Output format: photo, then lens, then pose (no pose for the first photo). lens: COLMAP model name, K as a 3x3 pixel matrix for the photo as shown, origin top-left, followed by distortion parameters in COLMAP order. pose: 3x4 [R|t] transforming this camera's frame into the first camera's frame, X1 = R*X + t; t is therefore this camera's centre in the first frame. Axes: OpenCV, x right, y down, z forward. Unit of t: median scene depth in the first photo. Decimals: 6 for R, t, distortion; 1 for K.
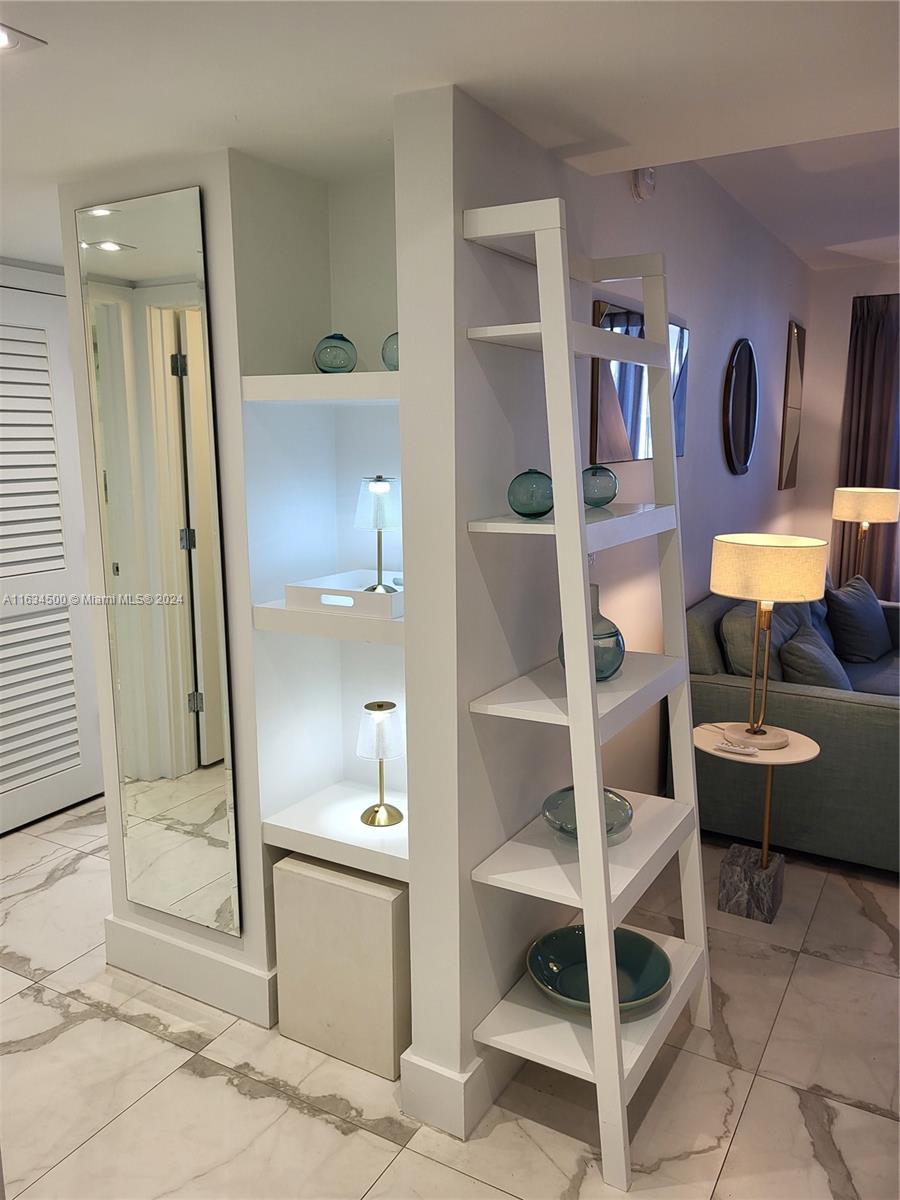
lens RADIAL K [[924.6, 0, 447.2], [0, 924.6, 596.8], [0, 0, 1]] dist [0.048100, -0.040817]
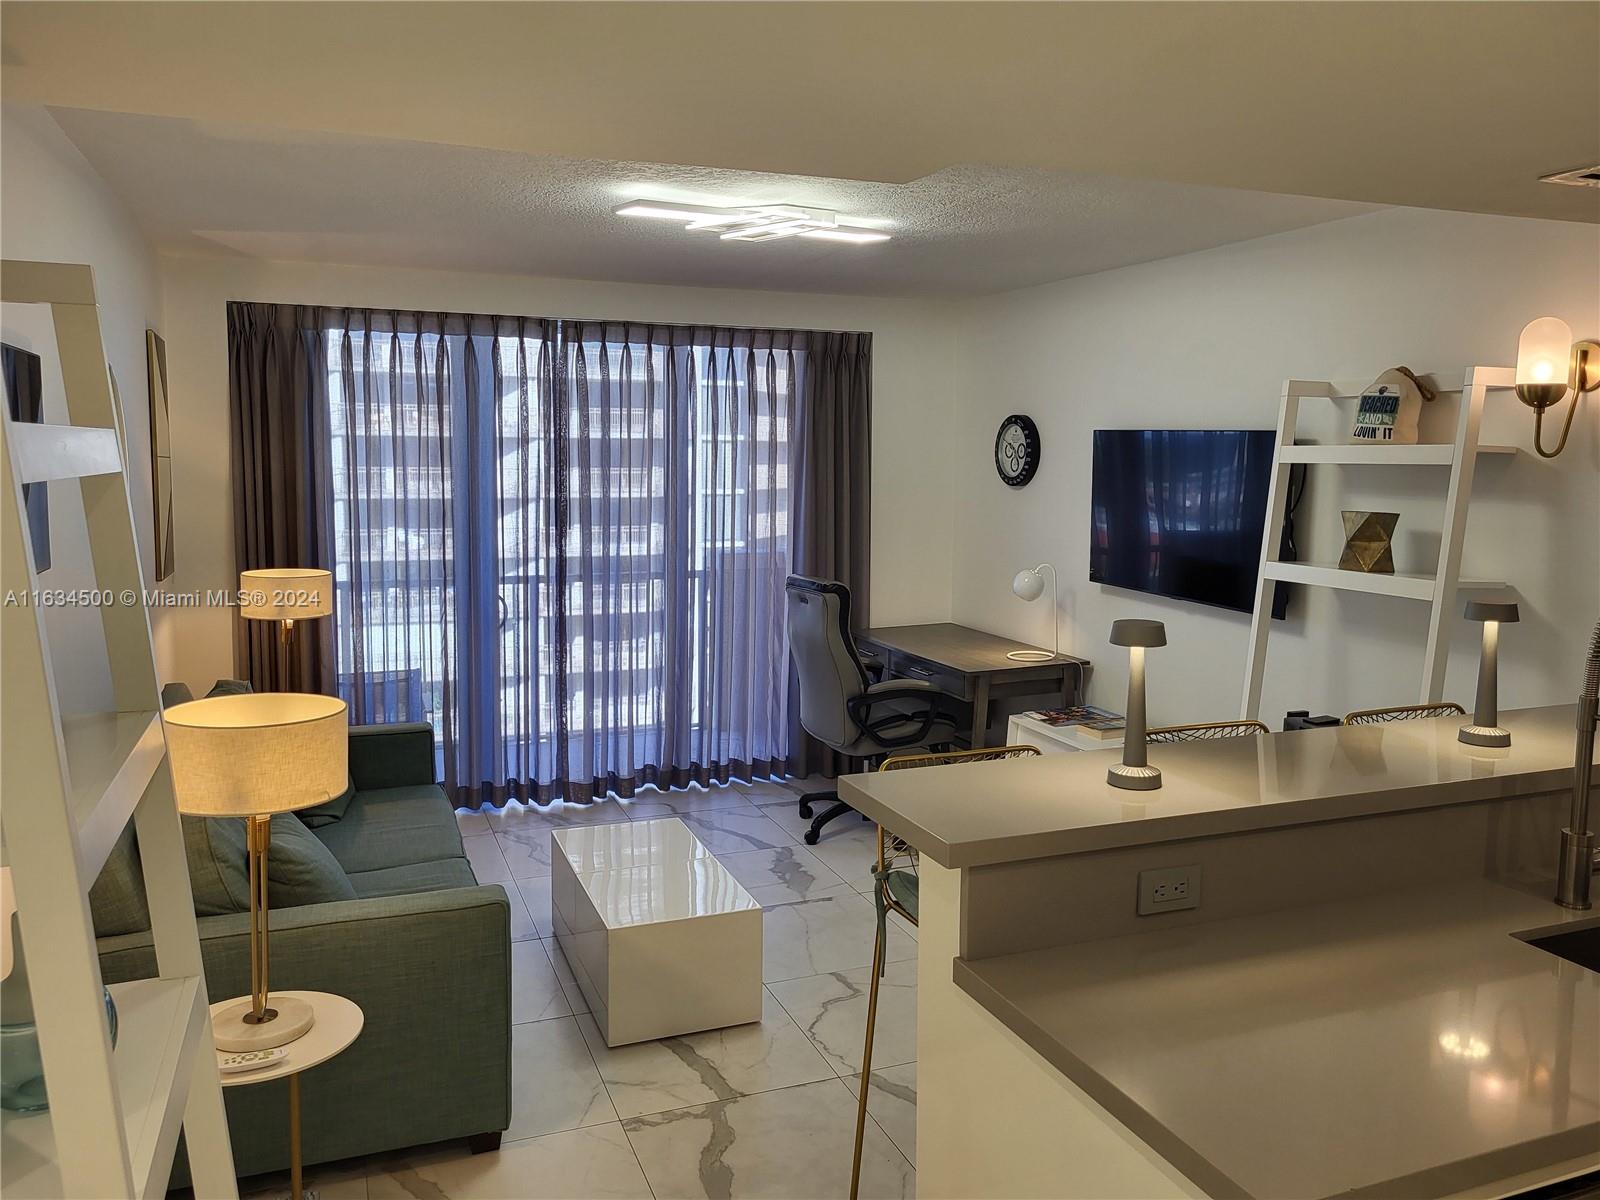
lens RADIAL K [[1232.8, 0, 800.4], [0, 1232.8, 572.1], [0, 0, 1]] dist [0.048100, -0.040817]
pose [[0.620826, -0.068379, 0.780961, -0.075526], [0.121646, 0.992525, -0.009799, -0.098933], [-0.774453, 0.101084, 0.624503, 0.173239]]
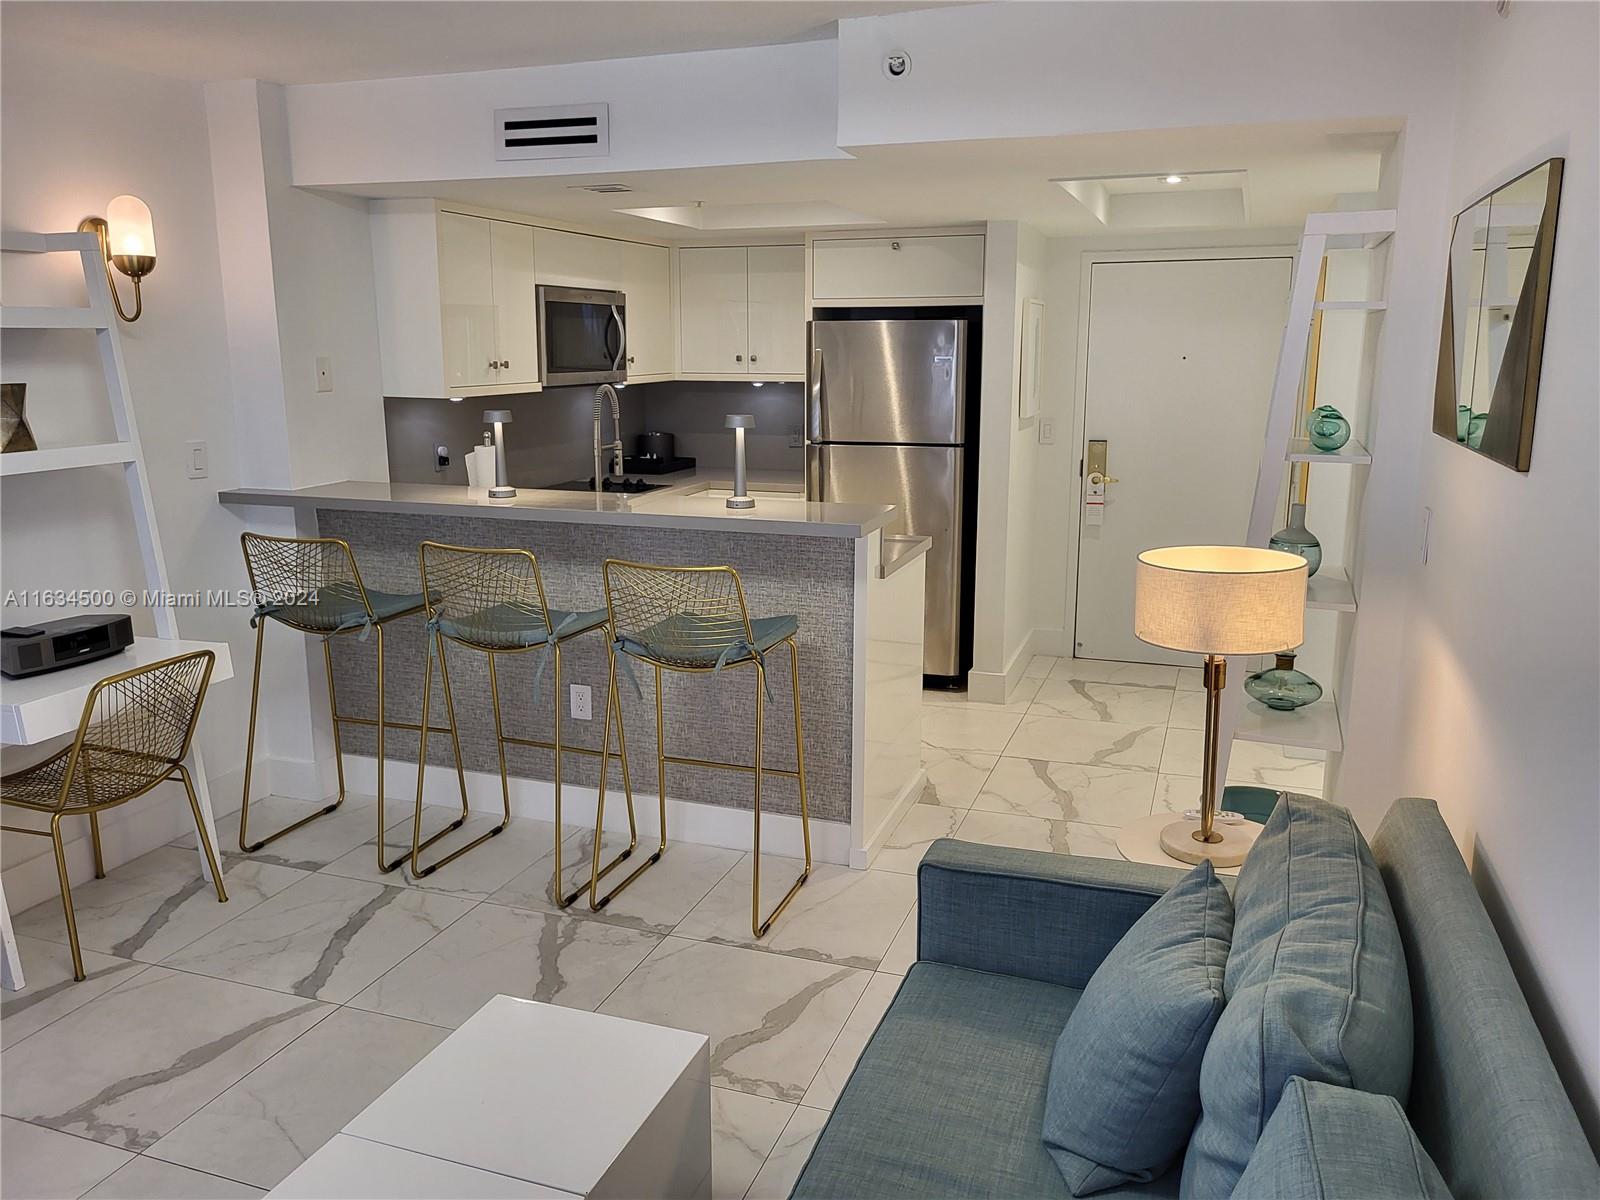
lens RADIAL K [[1232.8, 0, 797.5], [0, 1232.8, 591.8], [0, 0, 1]] dist [0.048100, -0.040817]
pose [[-0.982437, 0.043576, -0.181434, 0.772996], [-0.025011, 0.932820, 0.359475, -0.342494], [0.184910, 0.357699, -0.915347, 1.699206]]
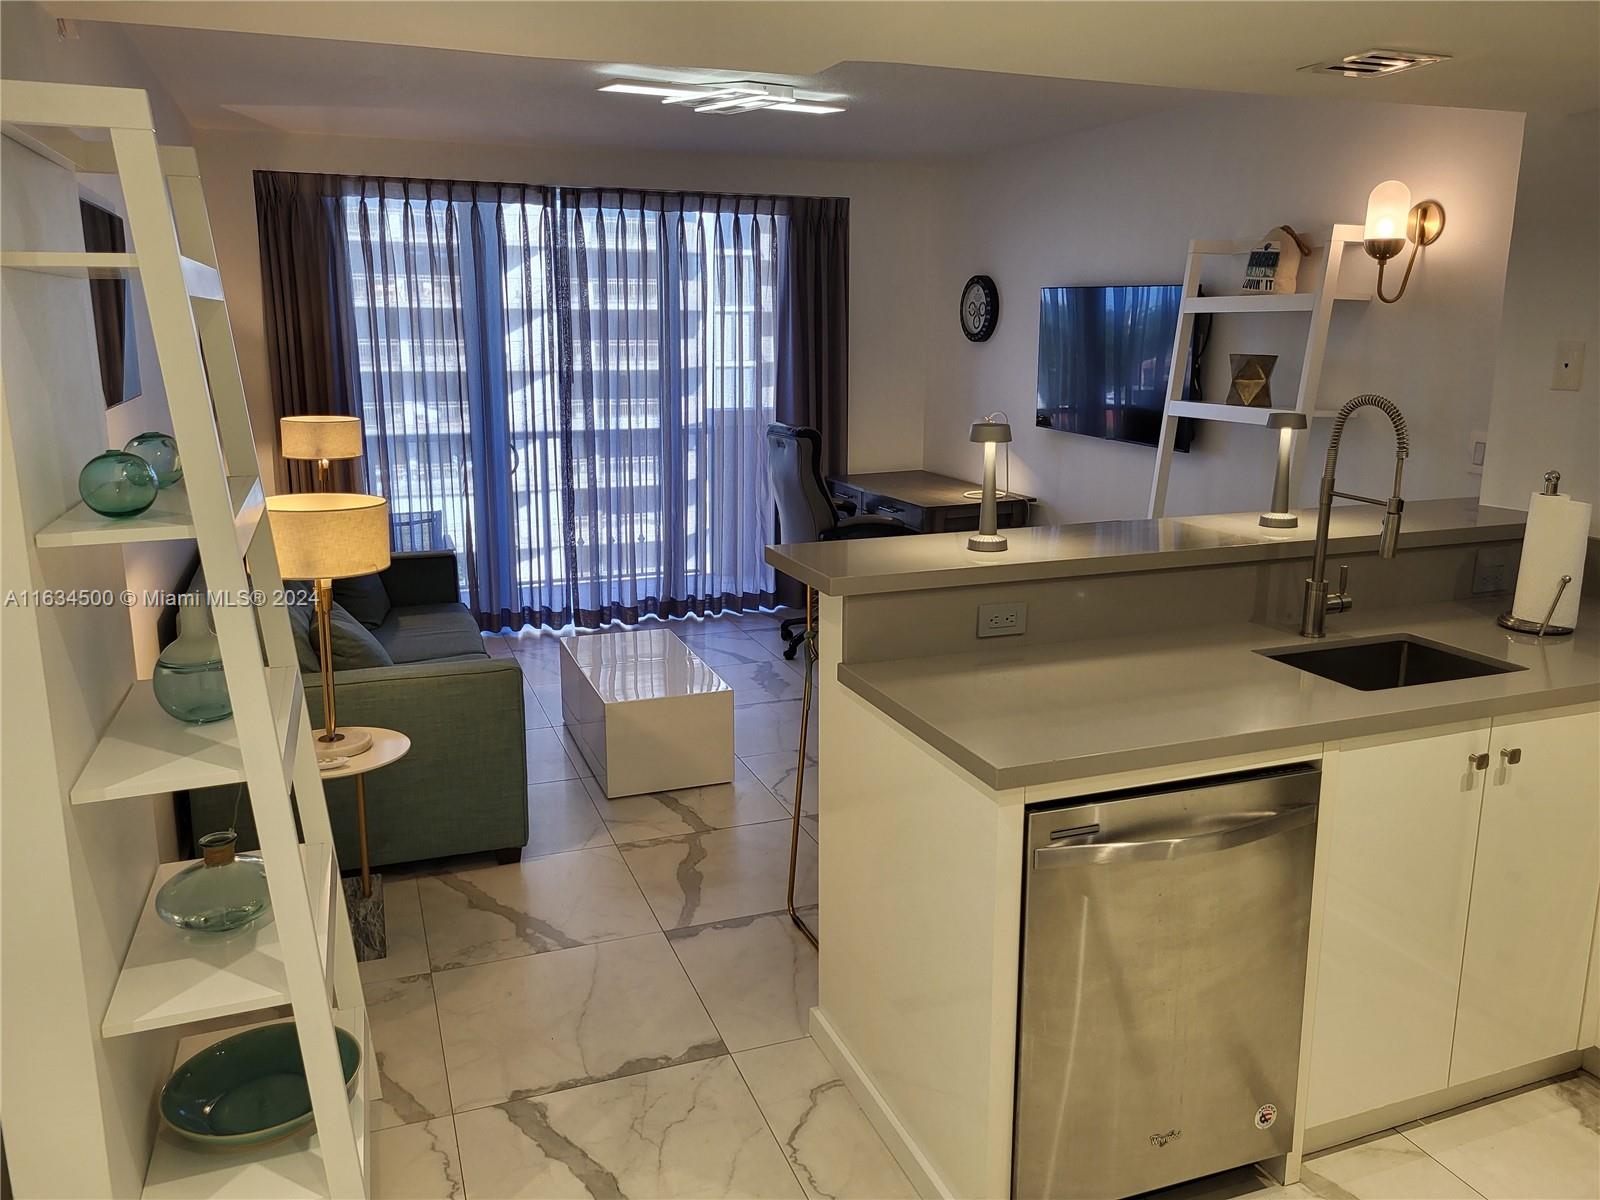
lens RADIAL K [[1232.8, 0, 811.0], [0, 1232.8, 587.3], [0, 0, 1]] dist [0.048100, -0.040817]
pose [[0.626492, -0.155832, 0.763691, -0.214450], [0.124235, 0.987248, 0.099533, -0.041055], [-0.769463, 0.032520, 0.637863, -0.015363]]
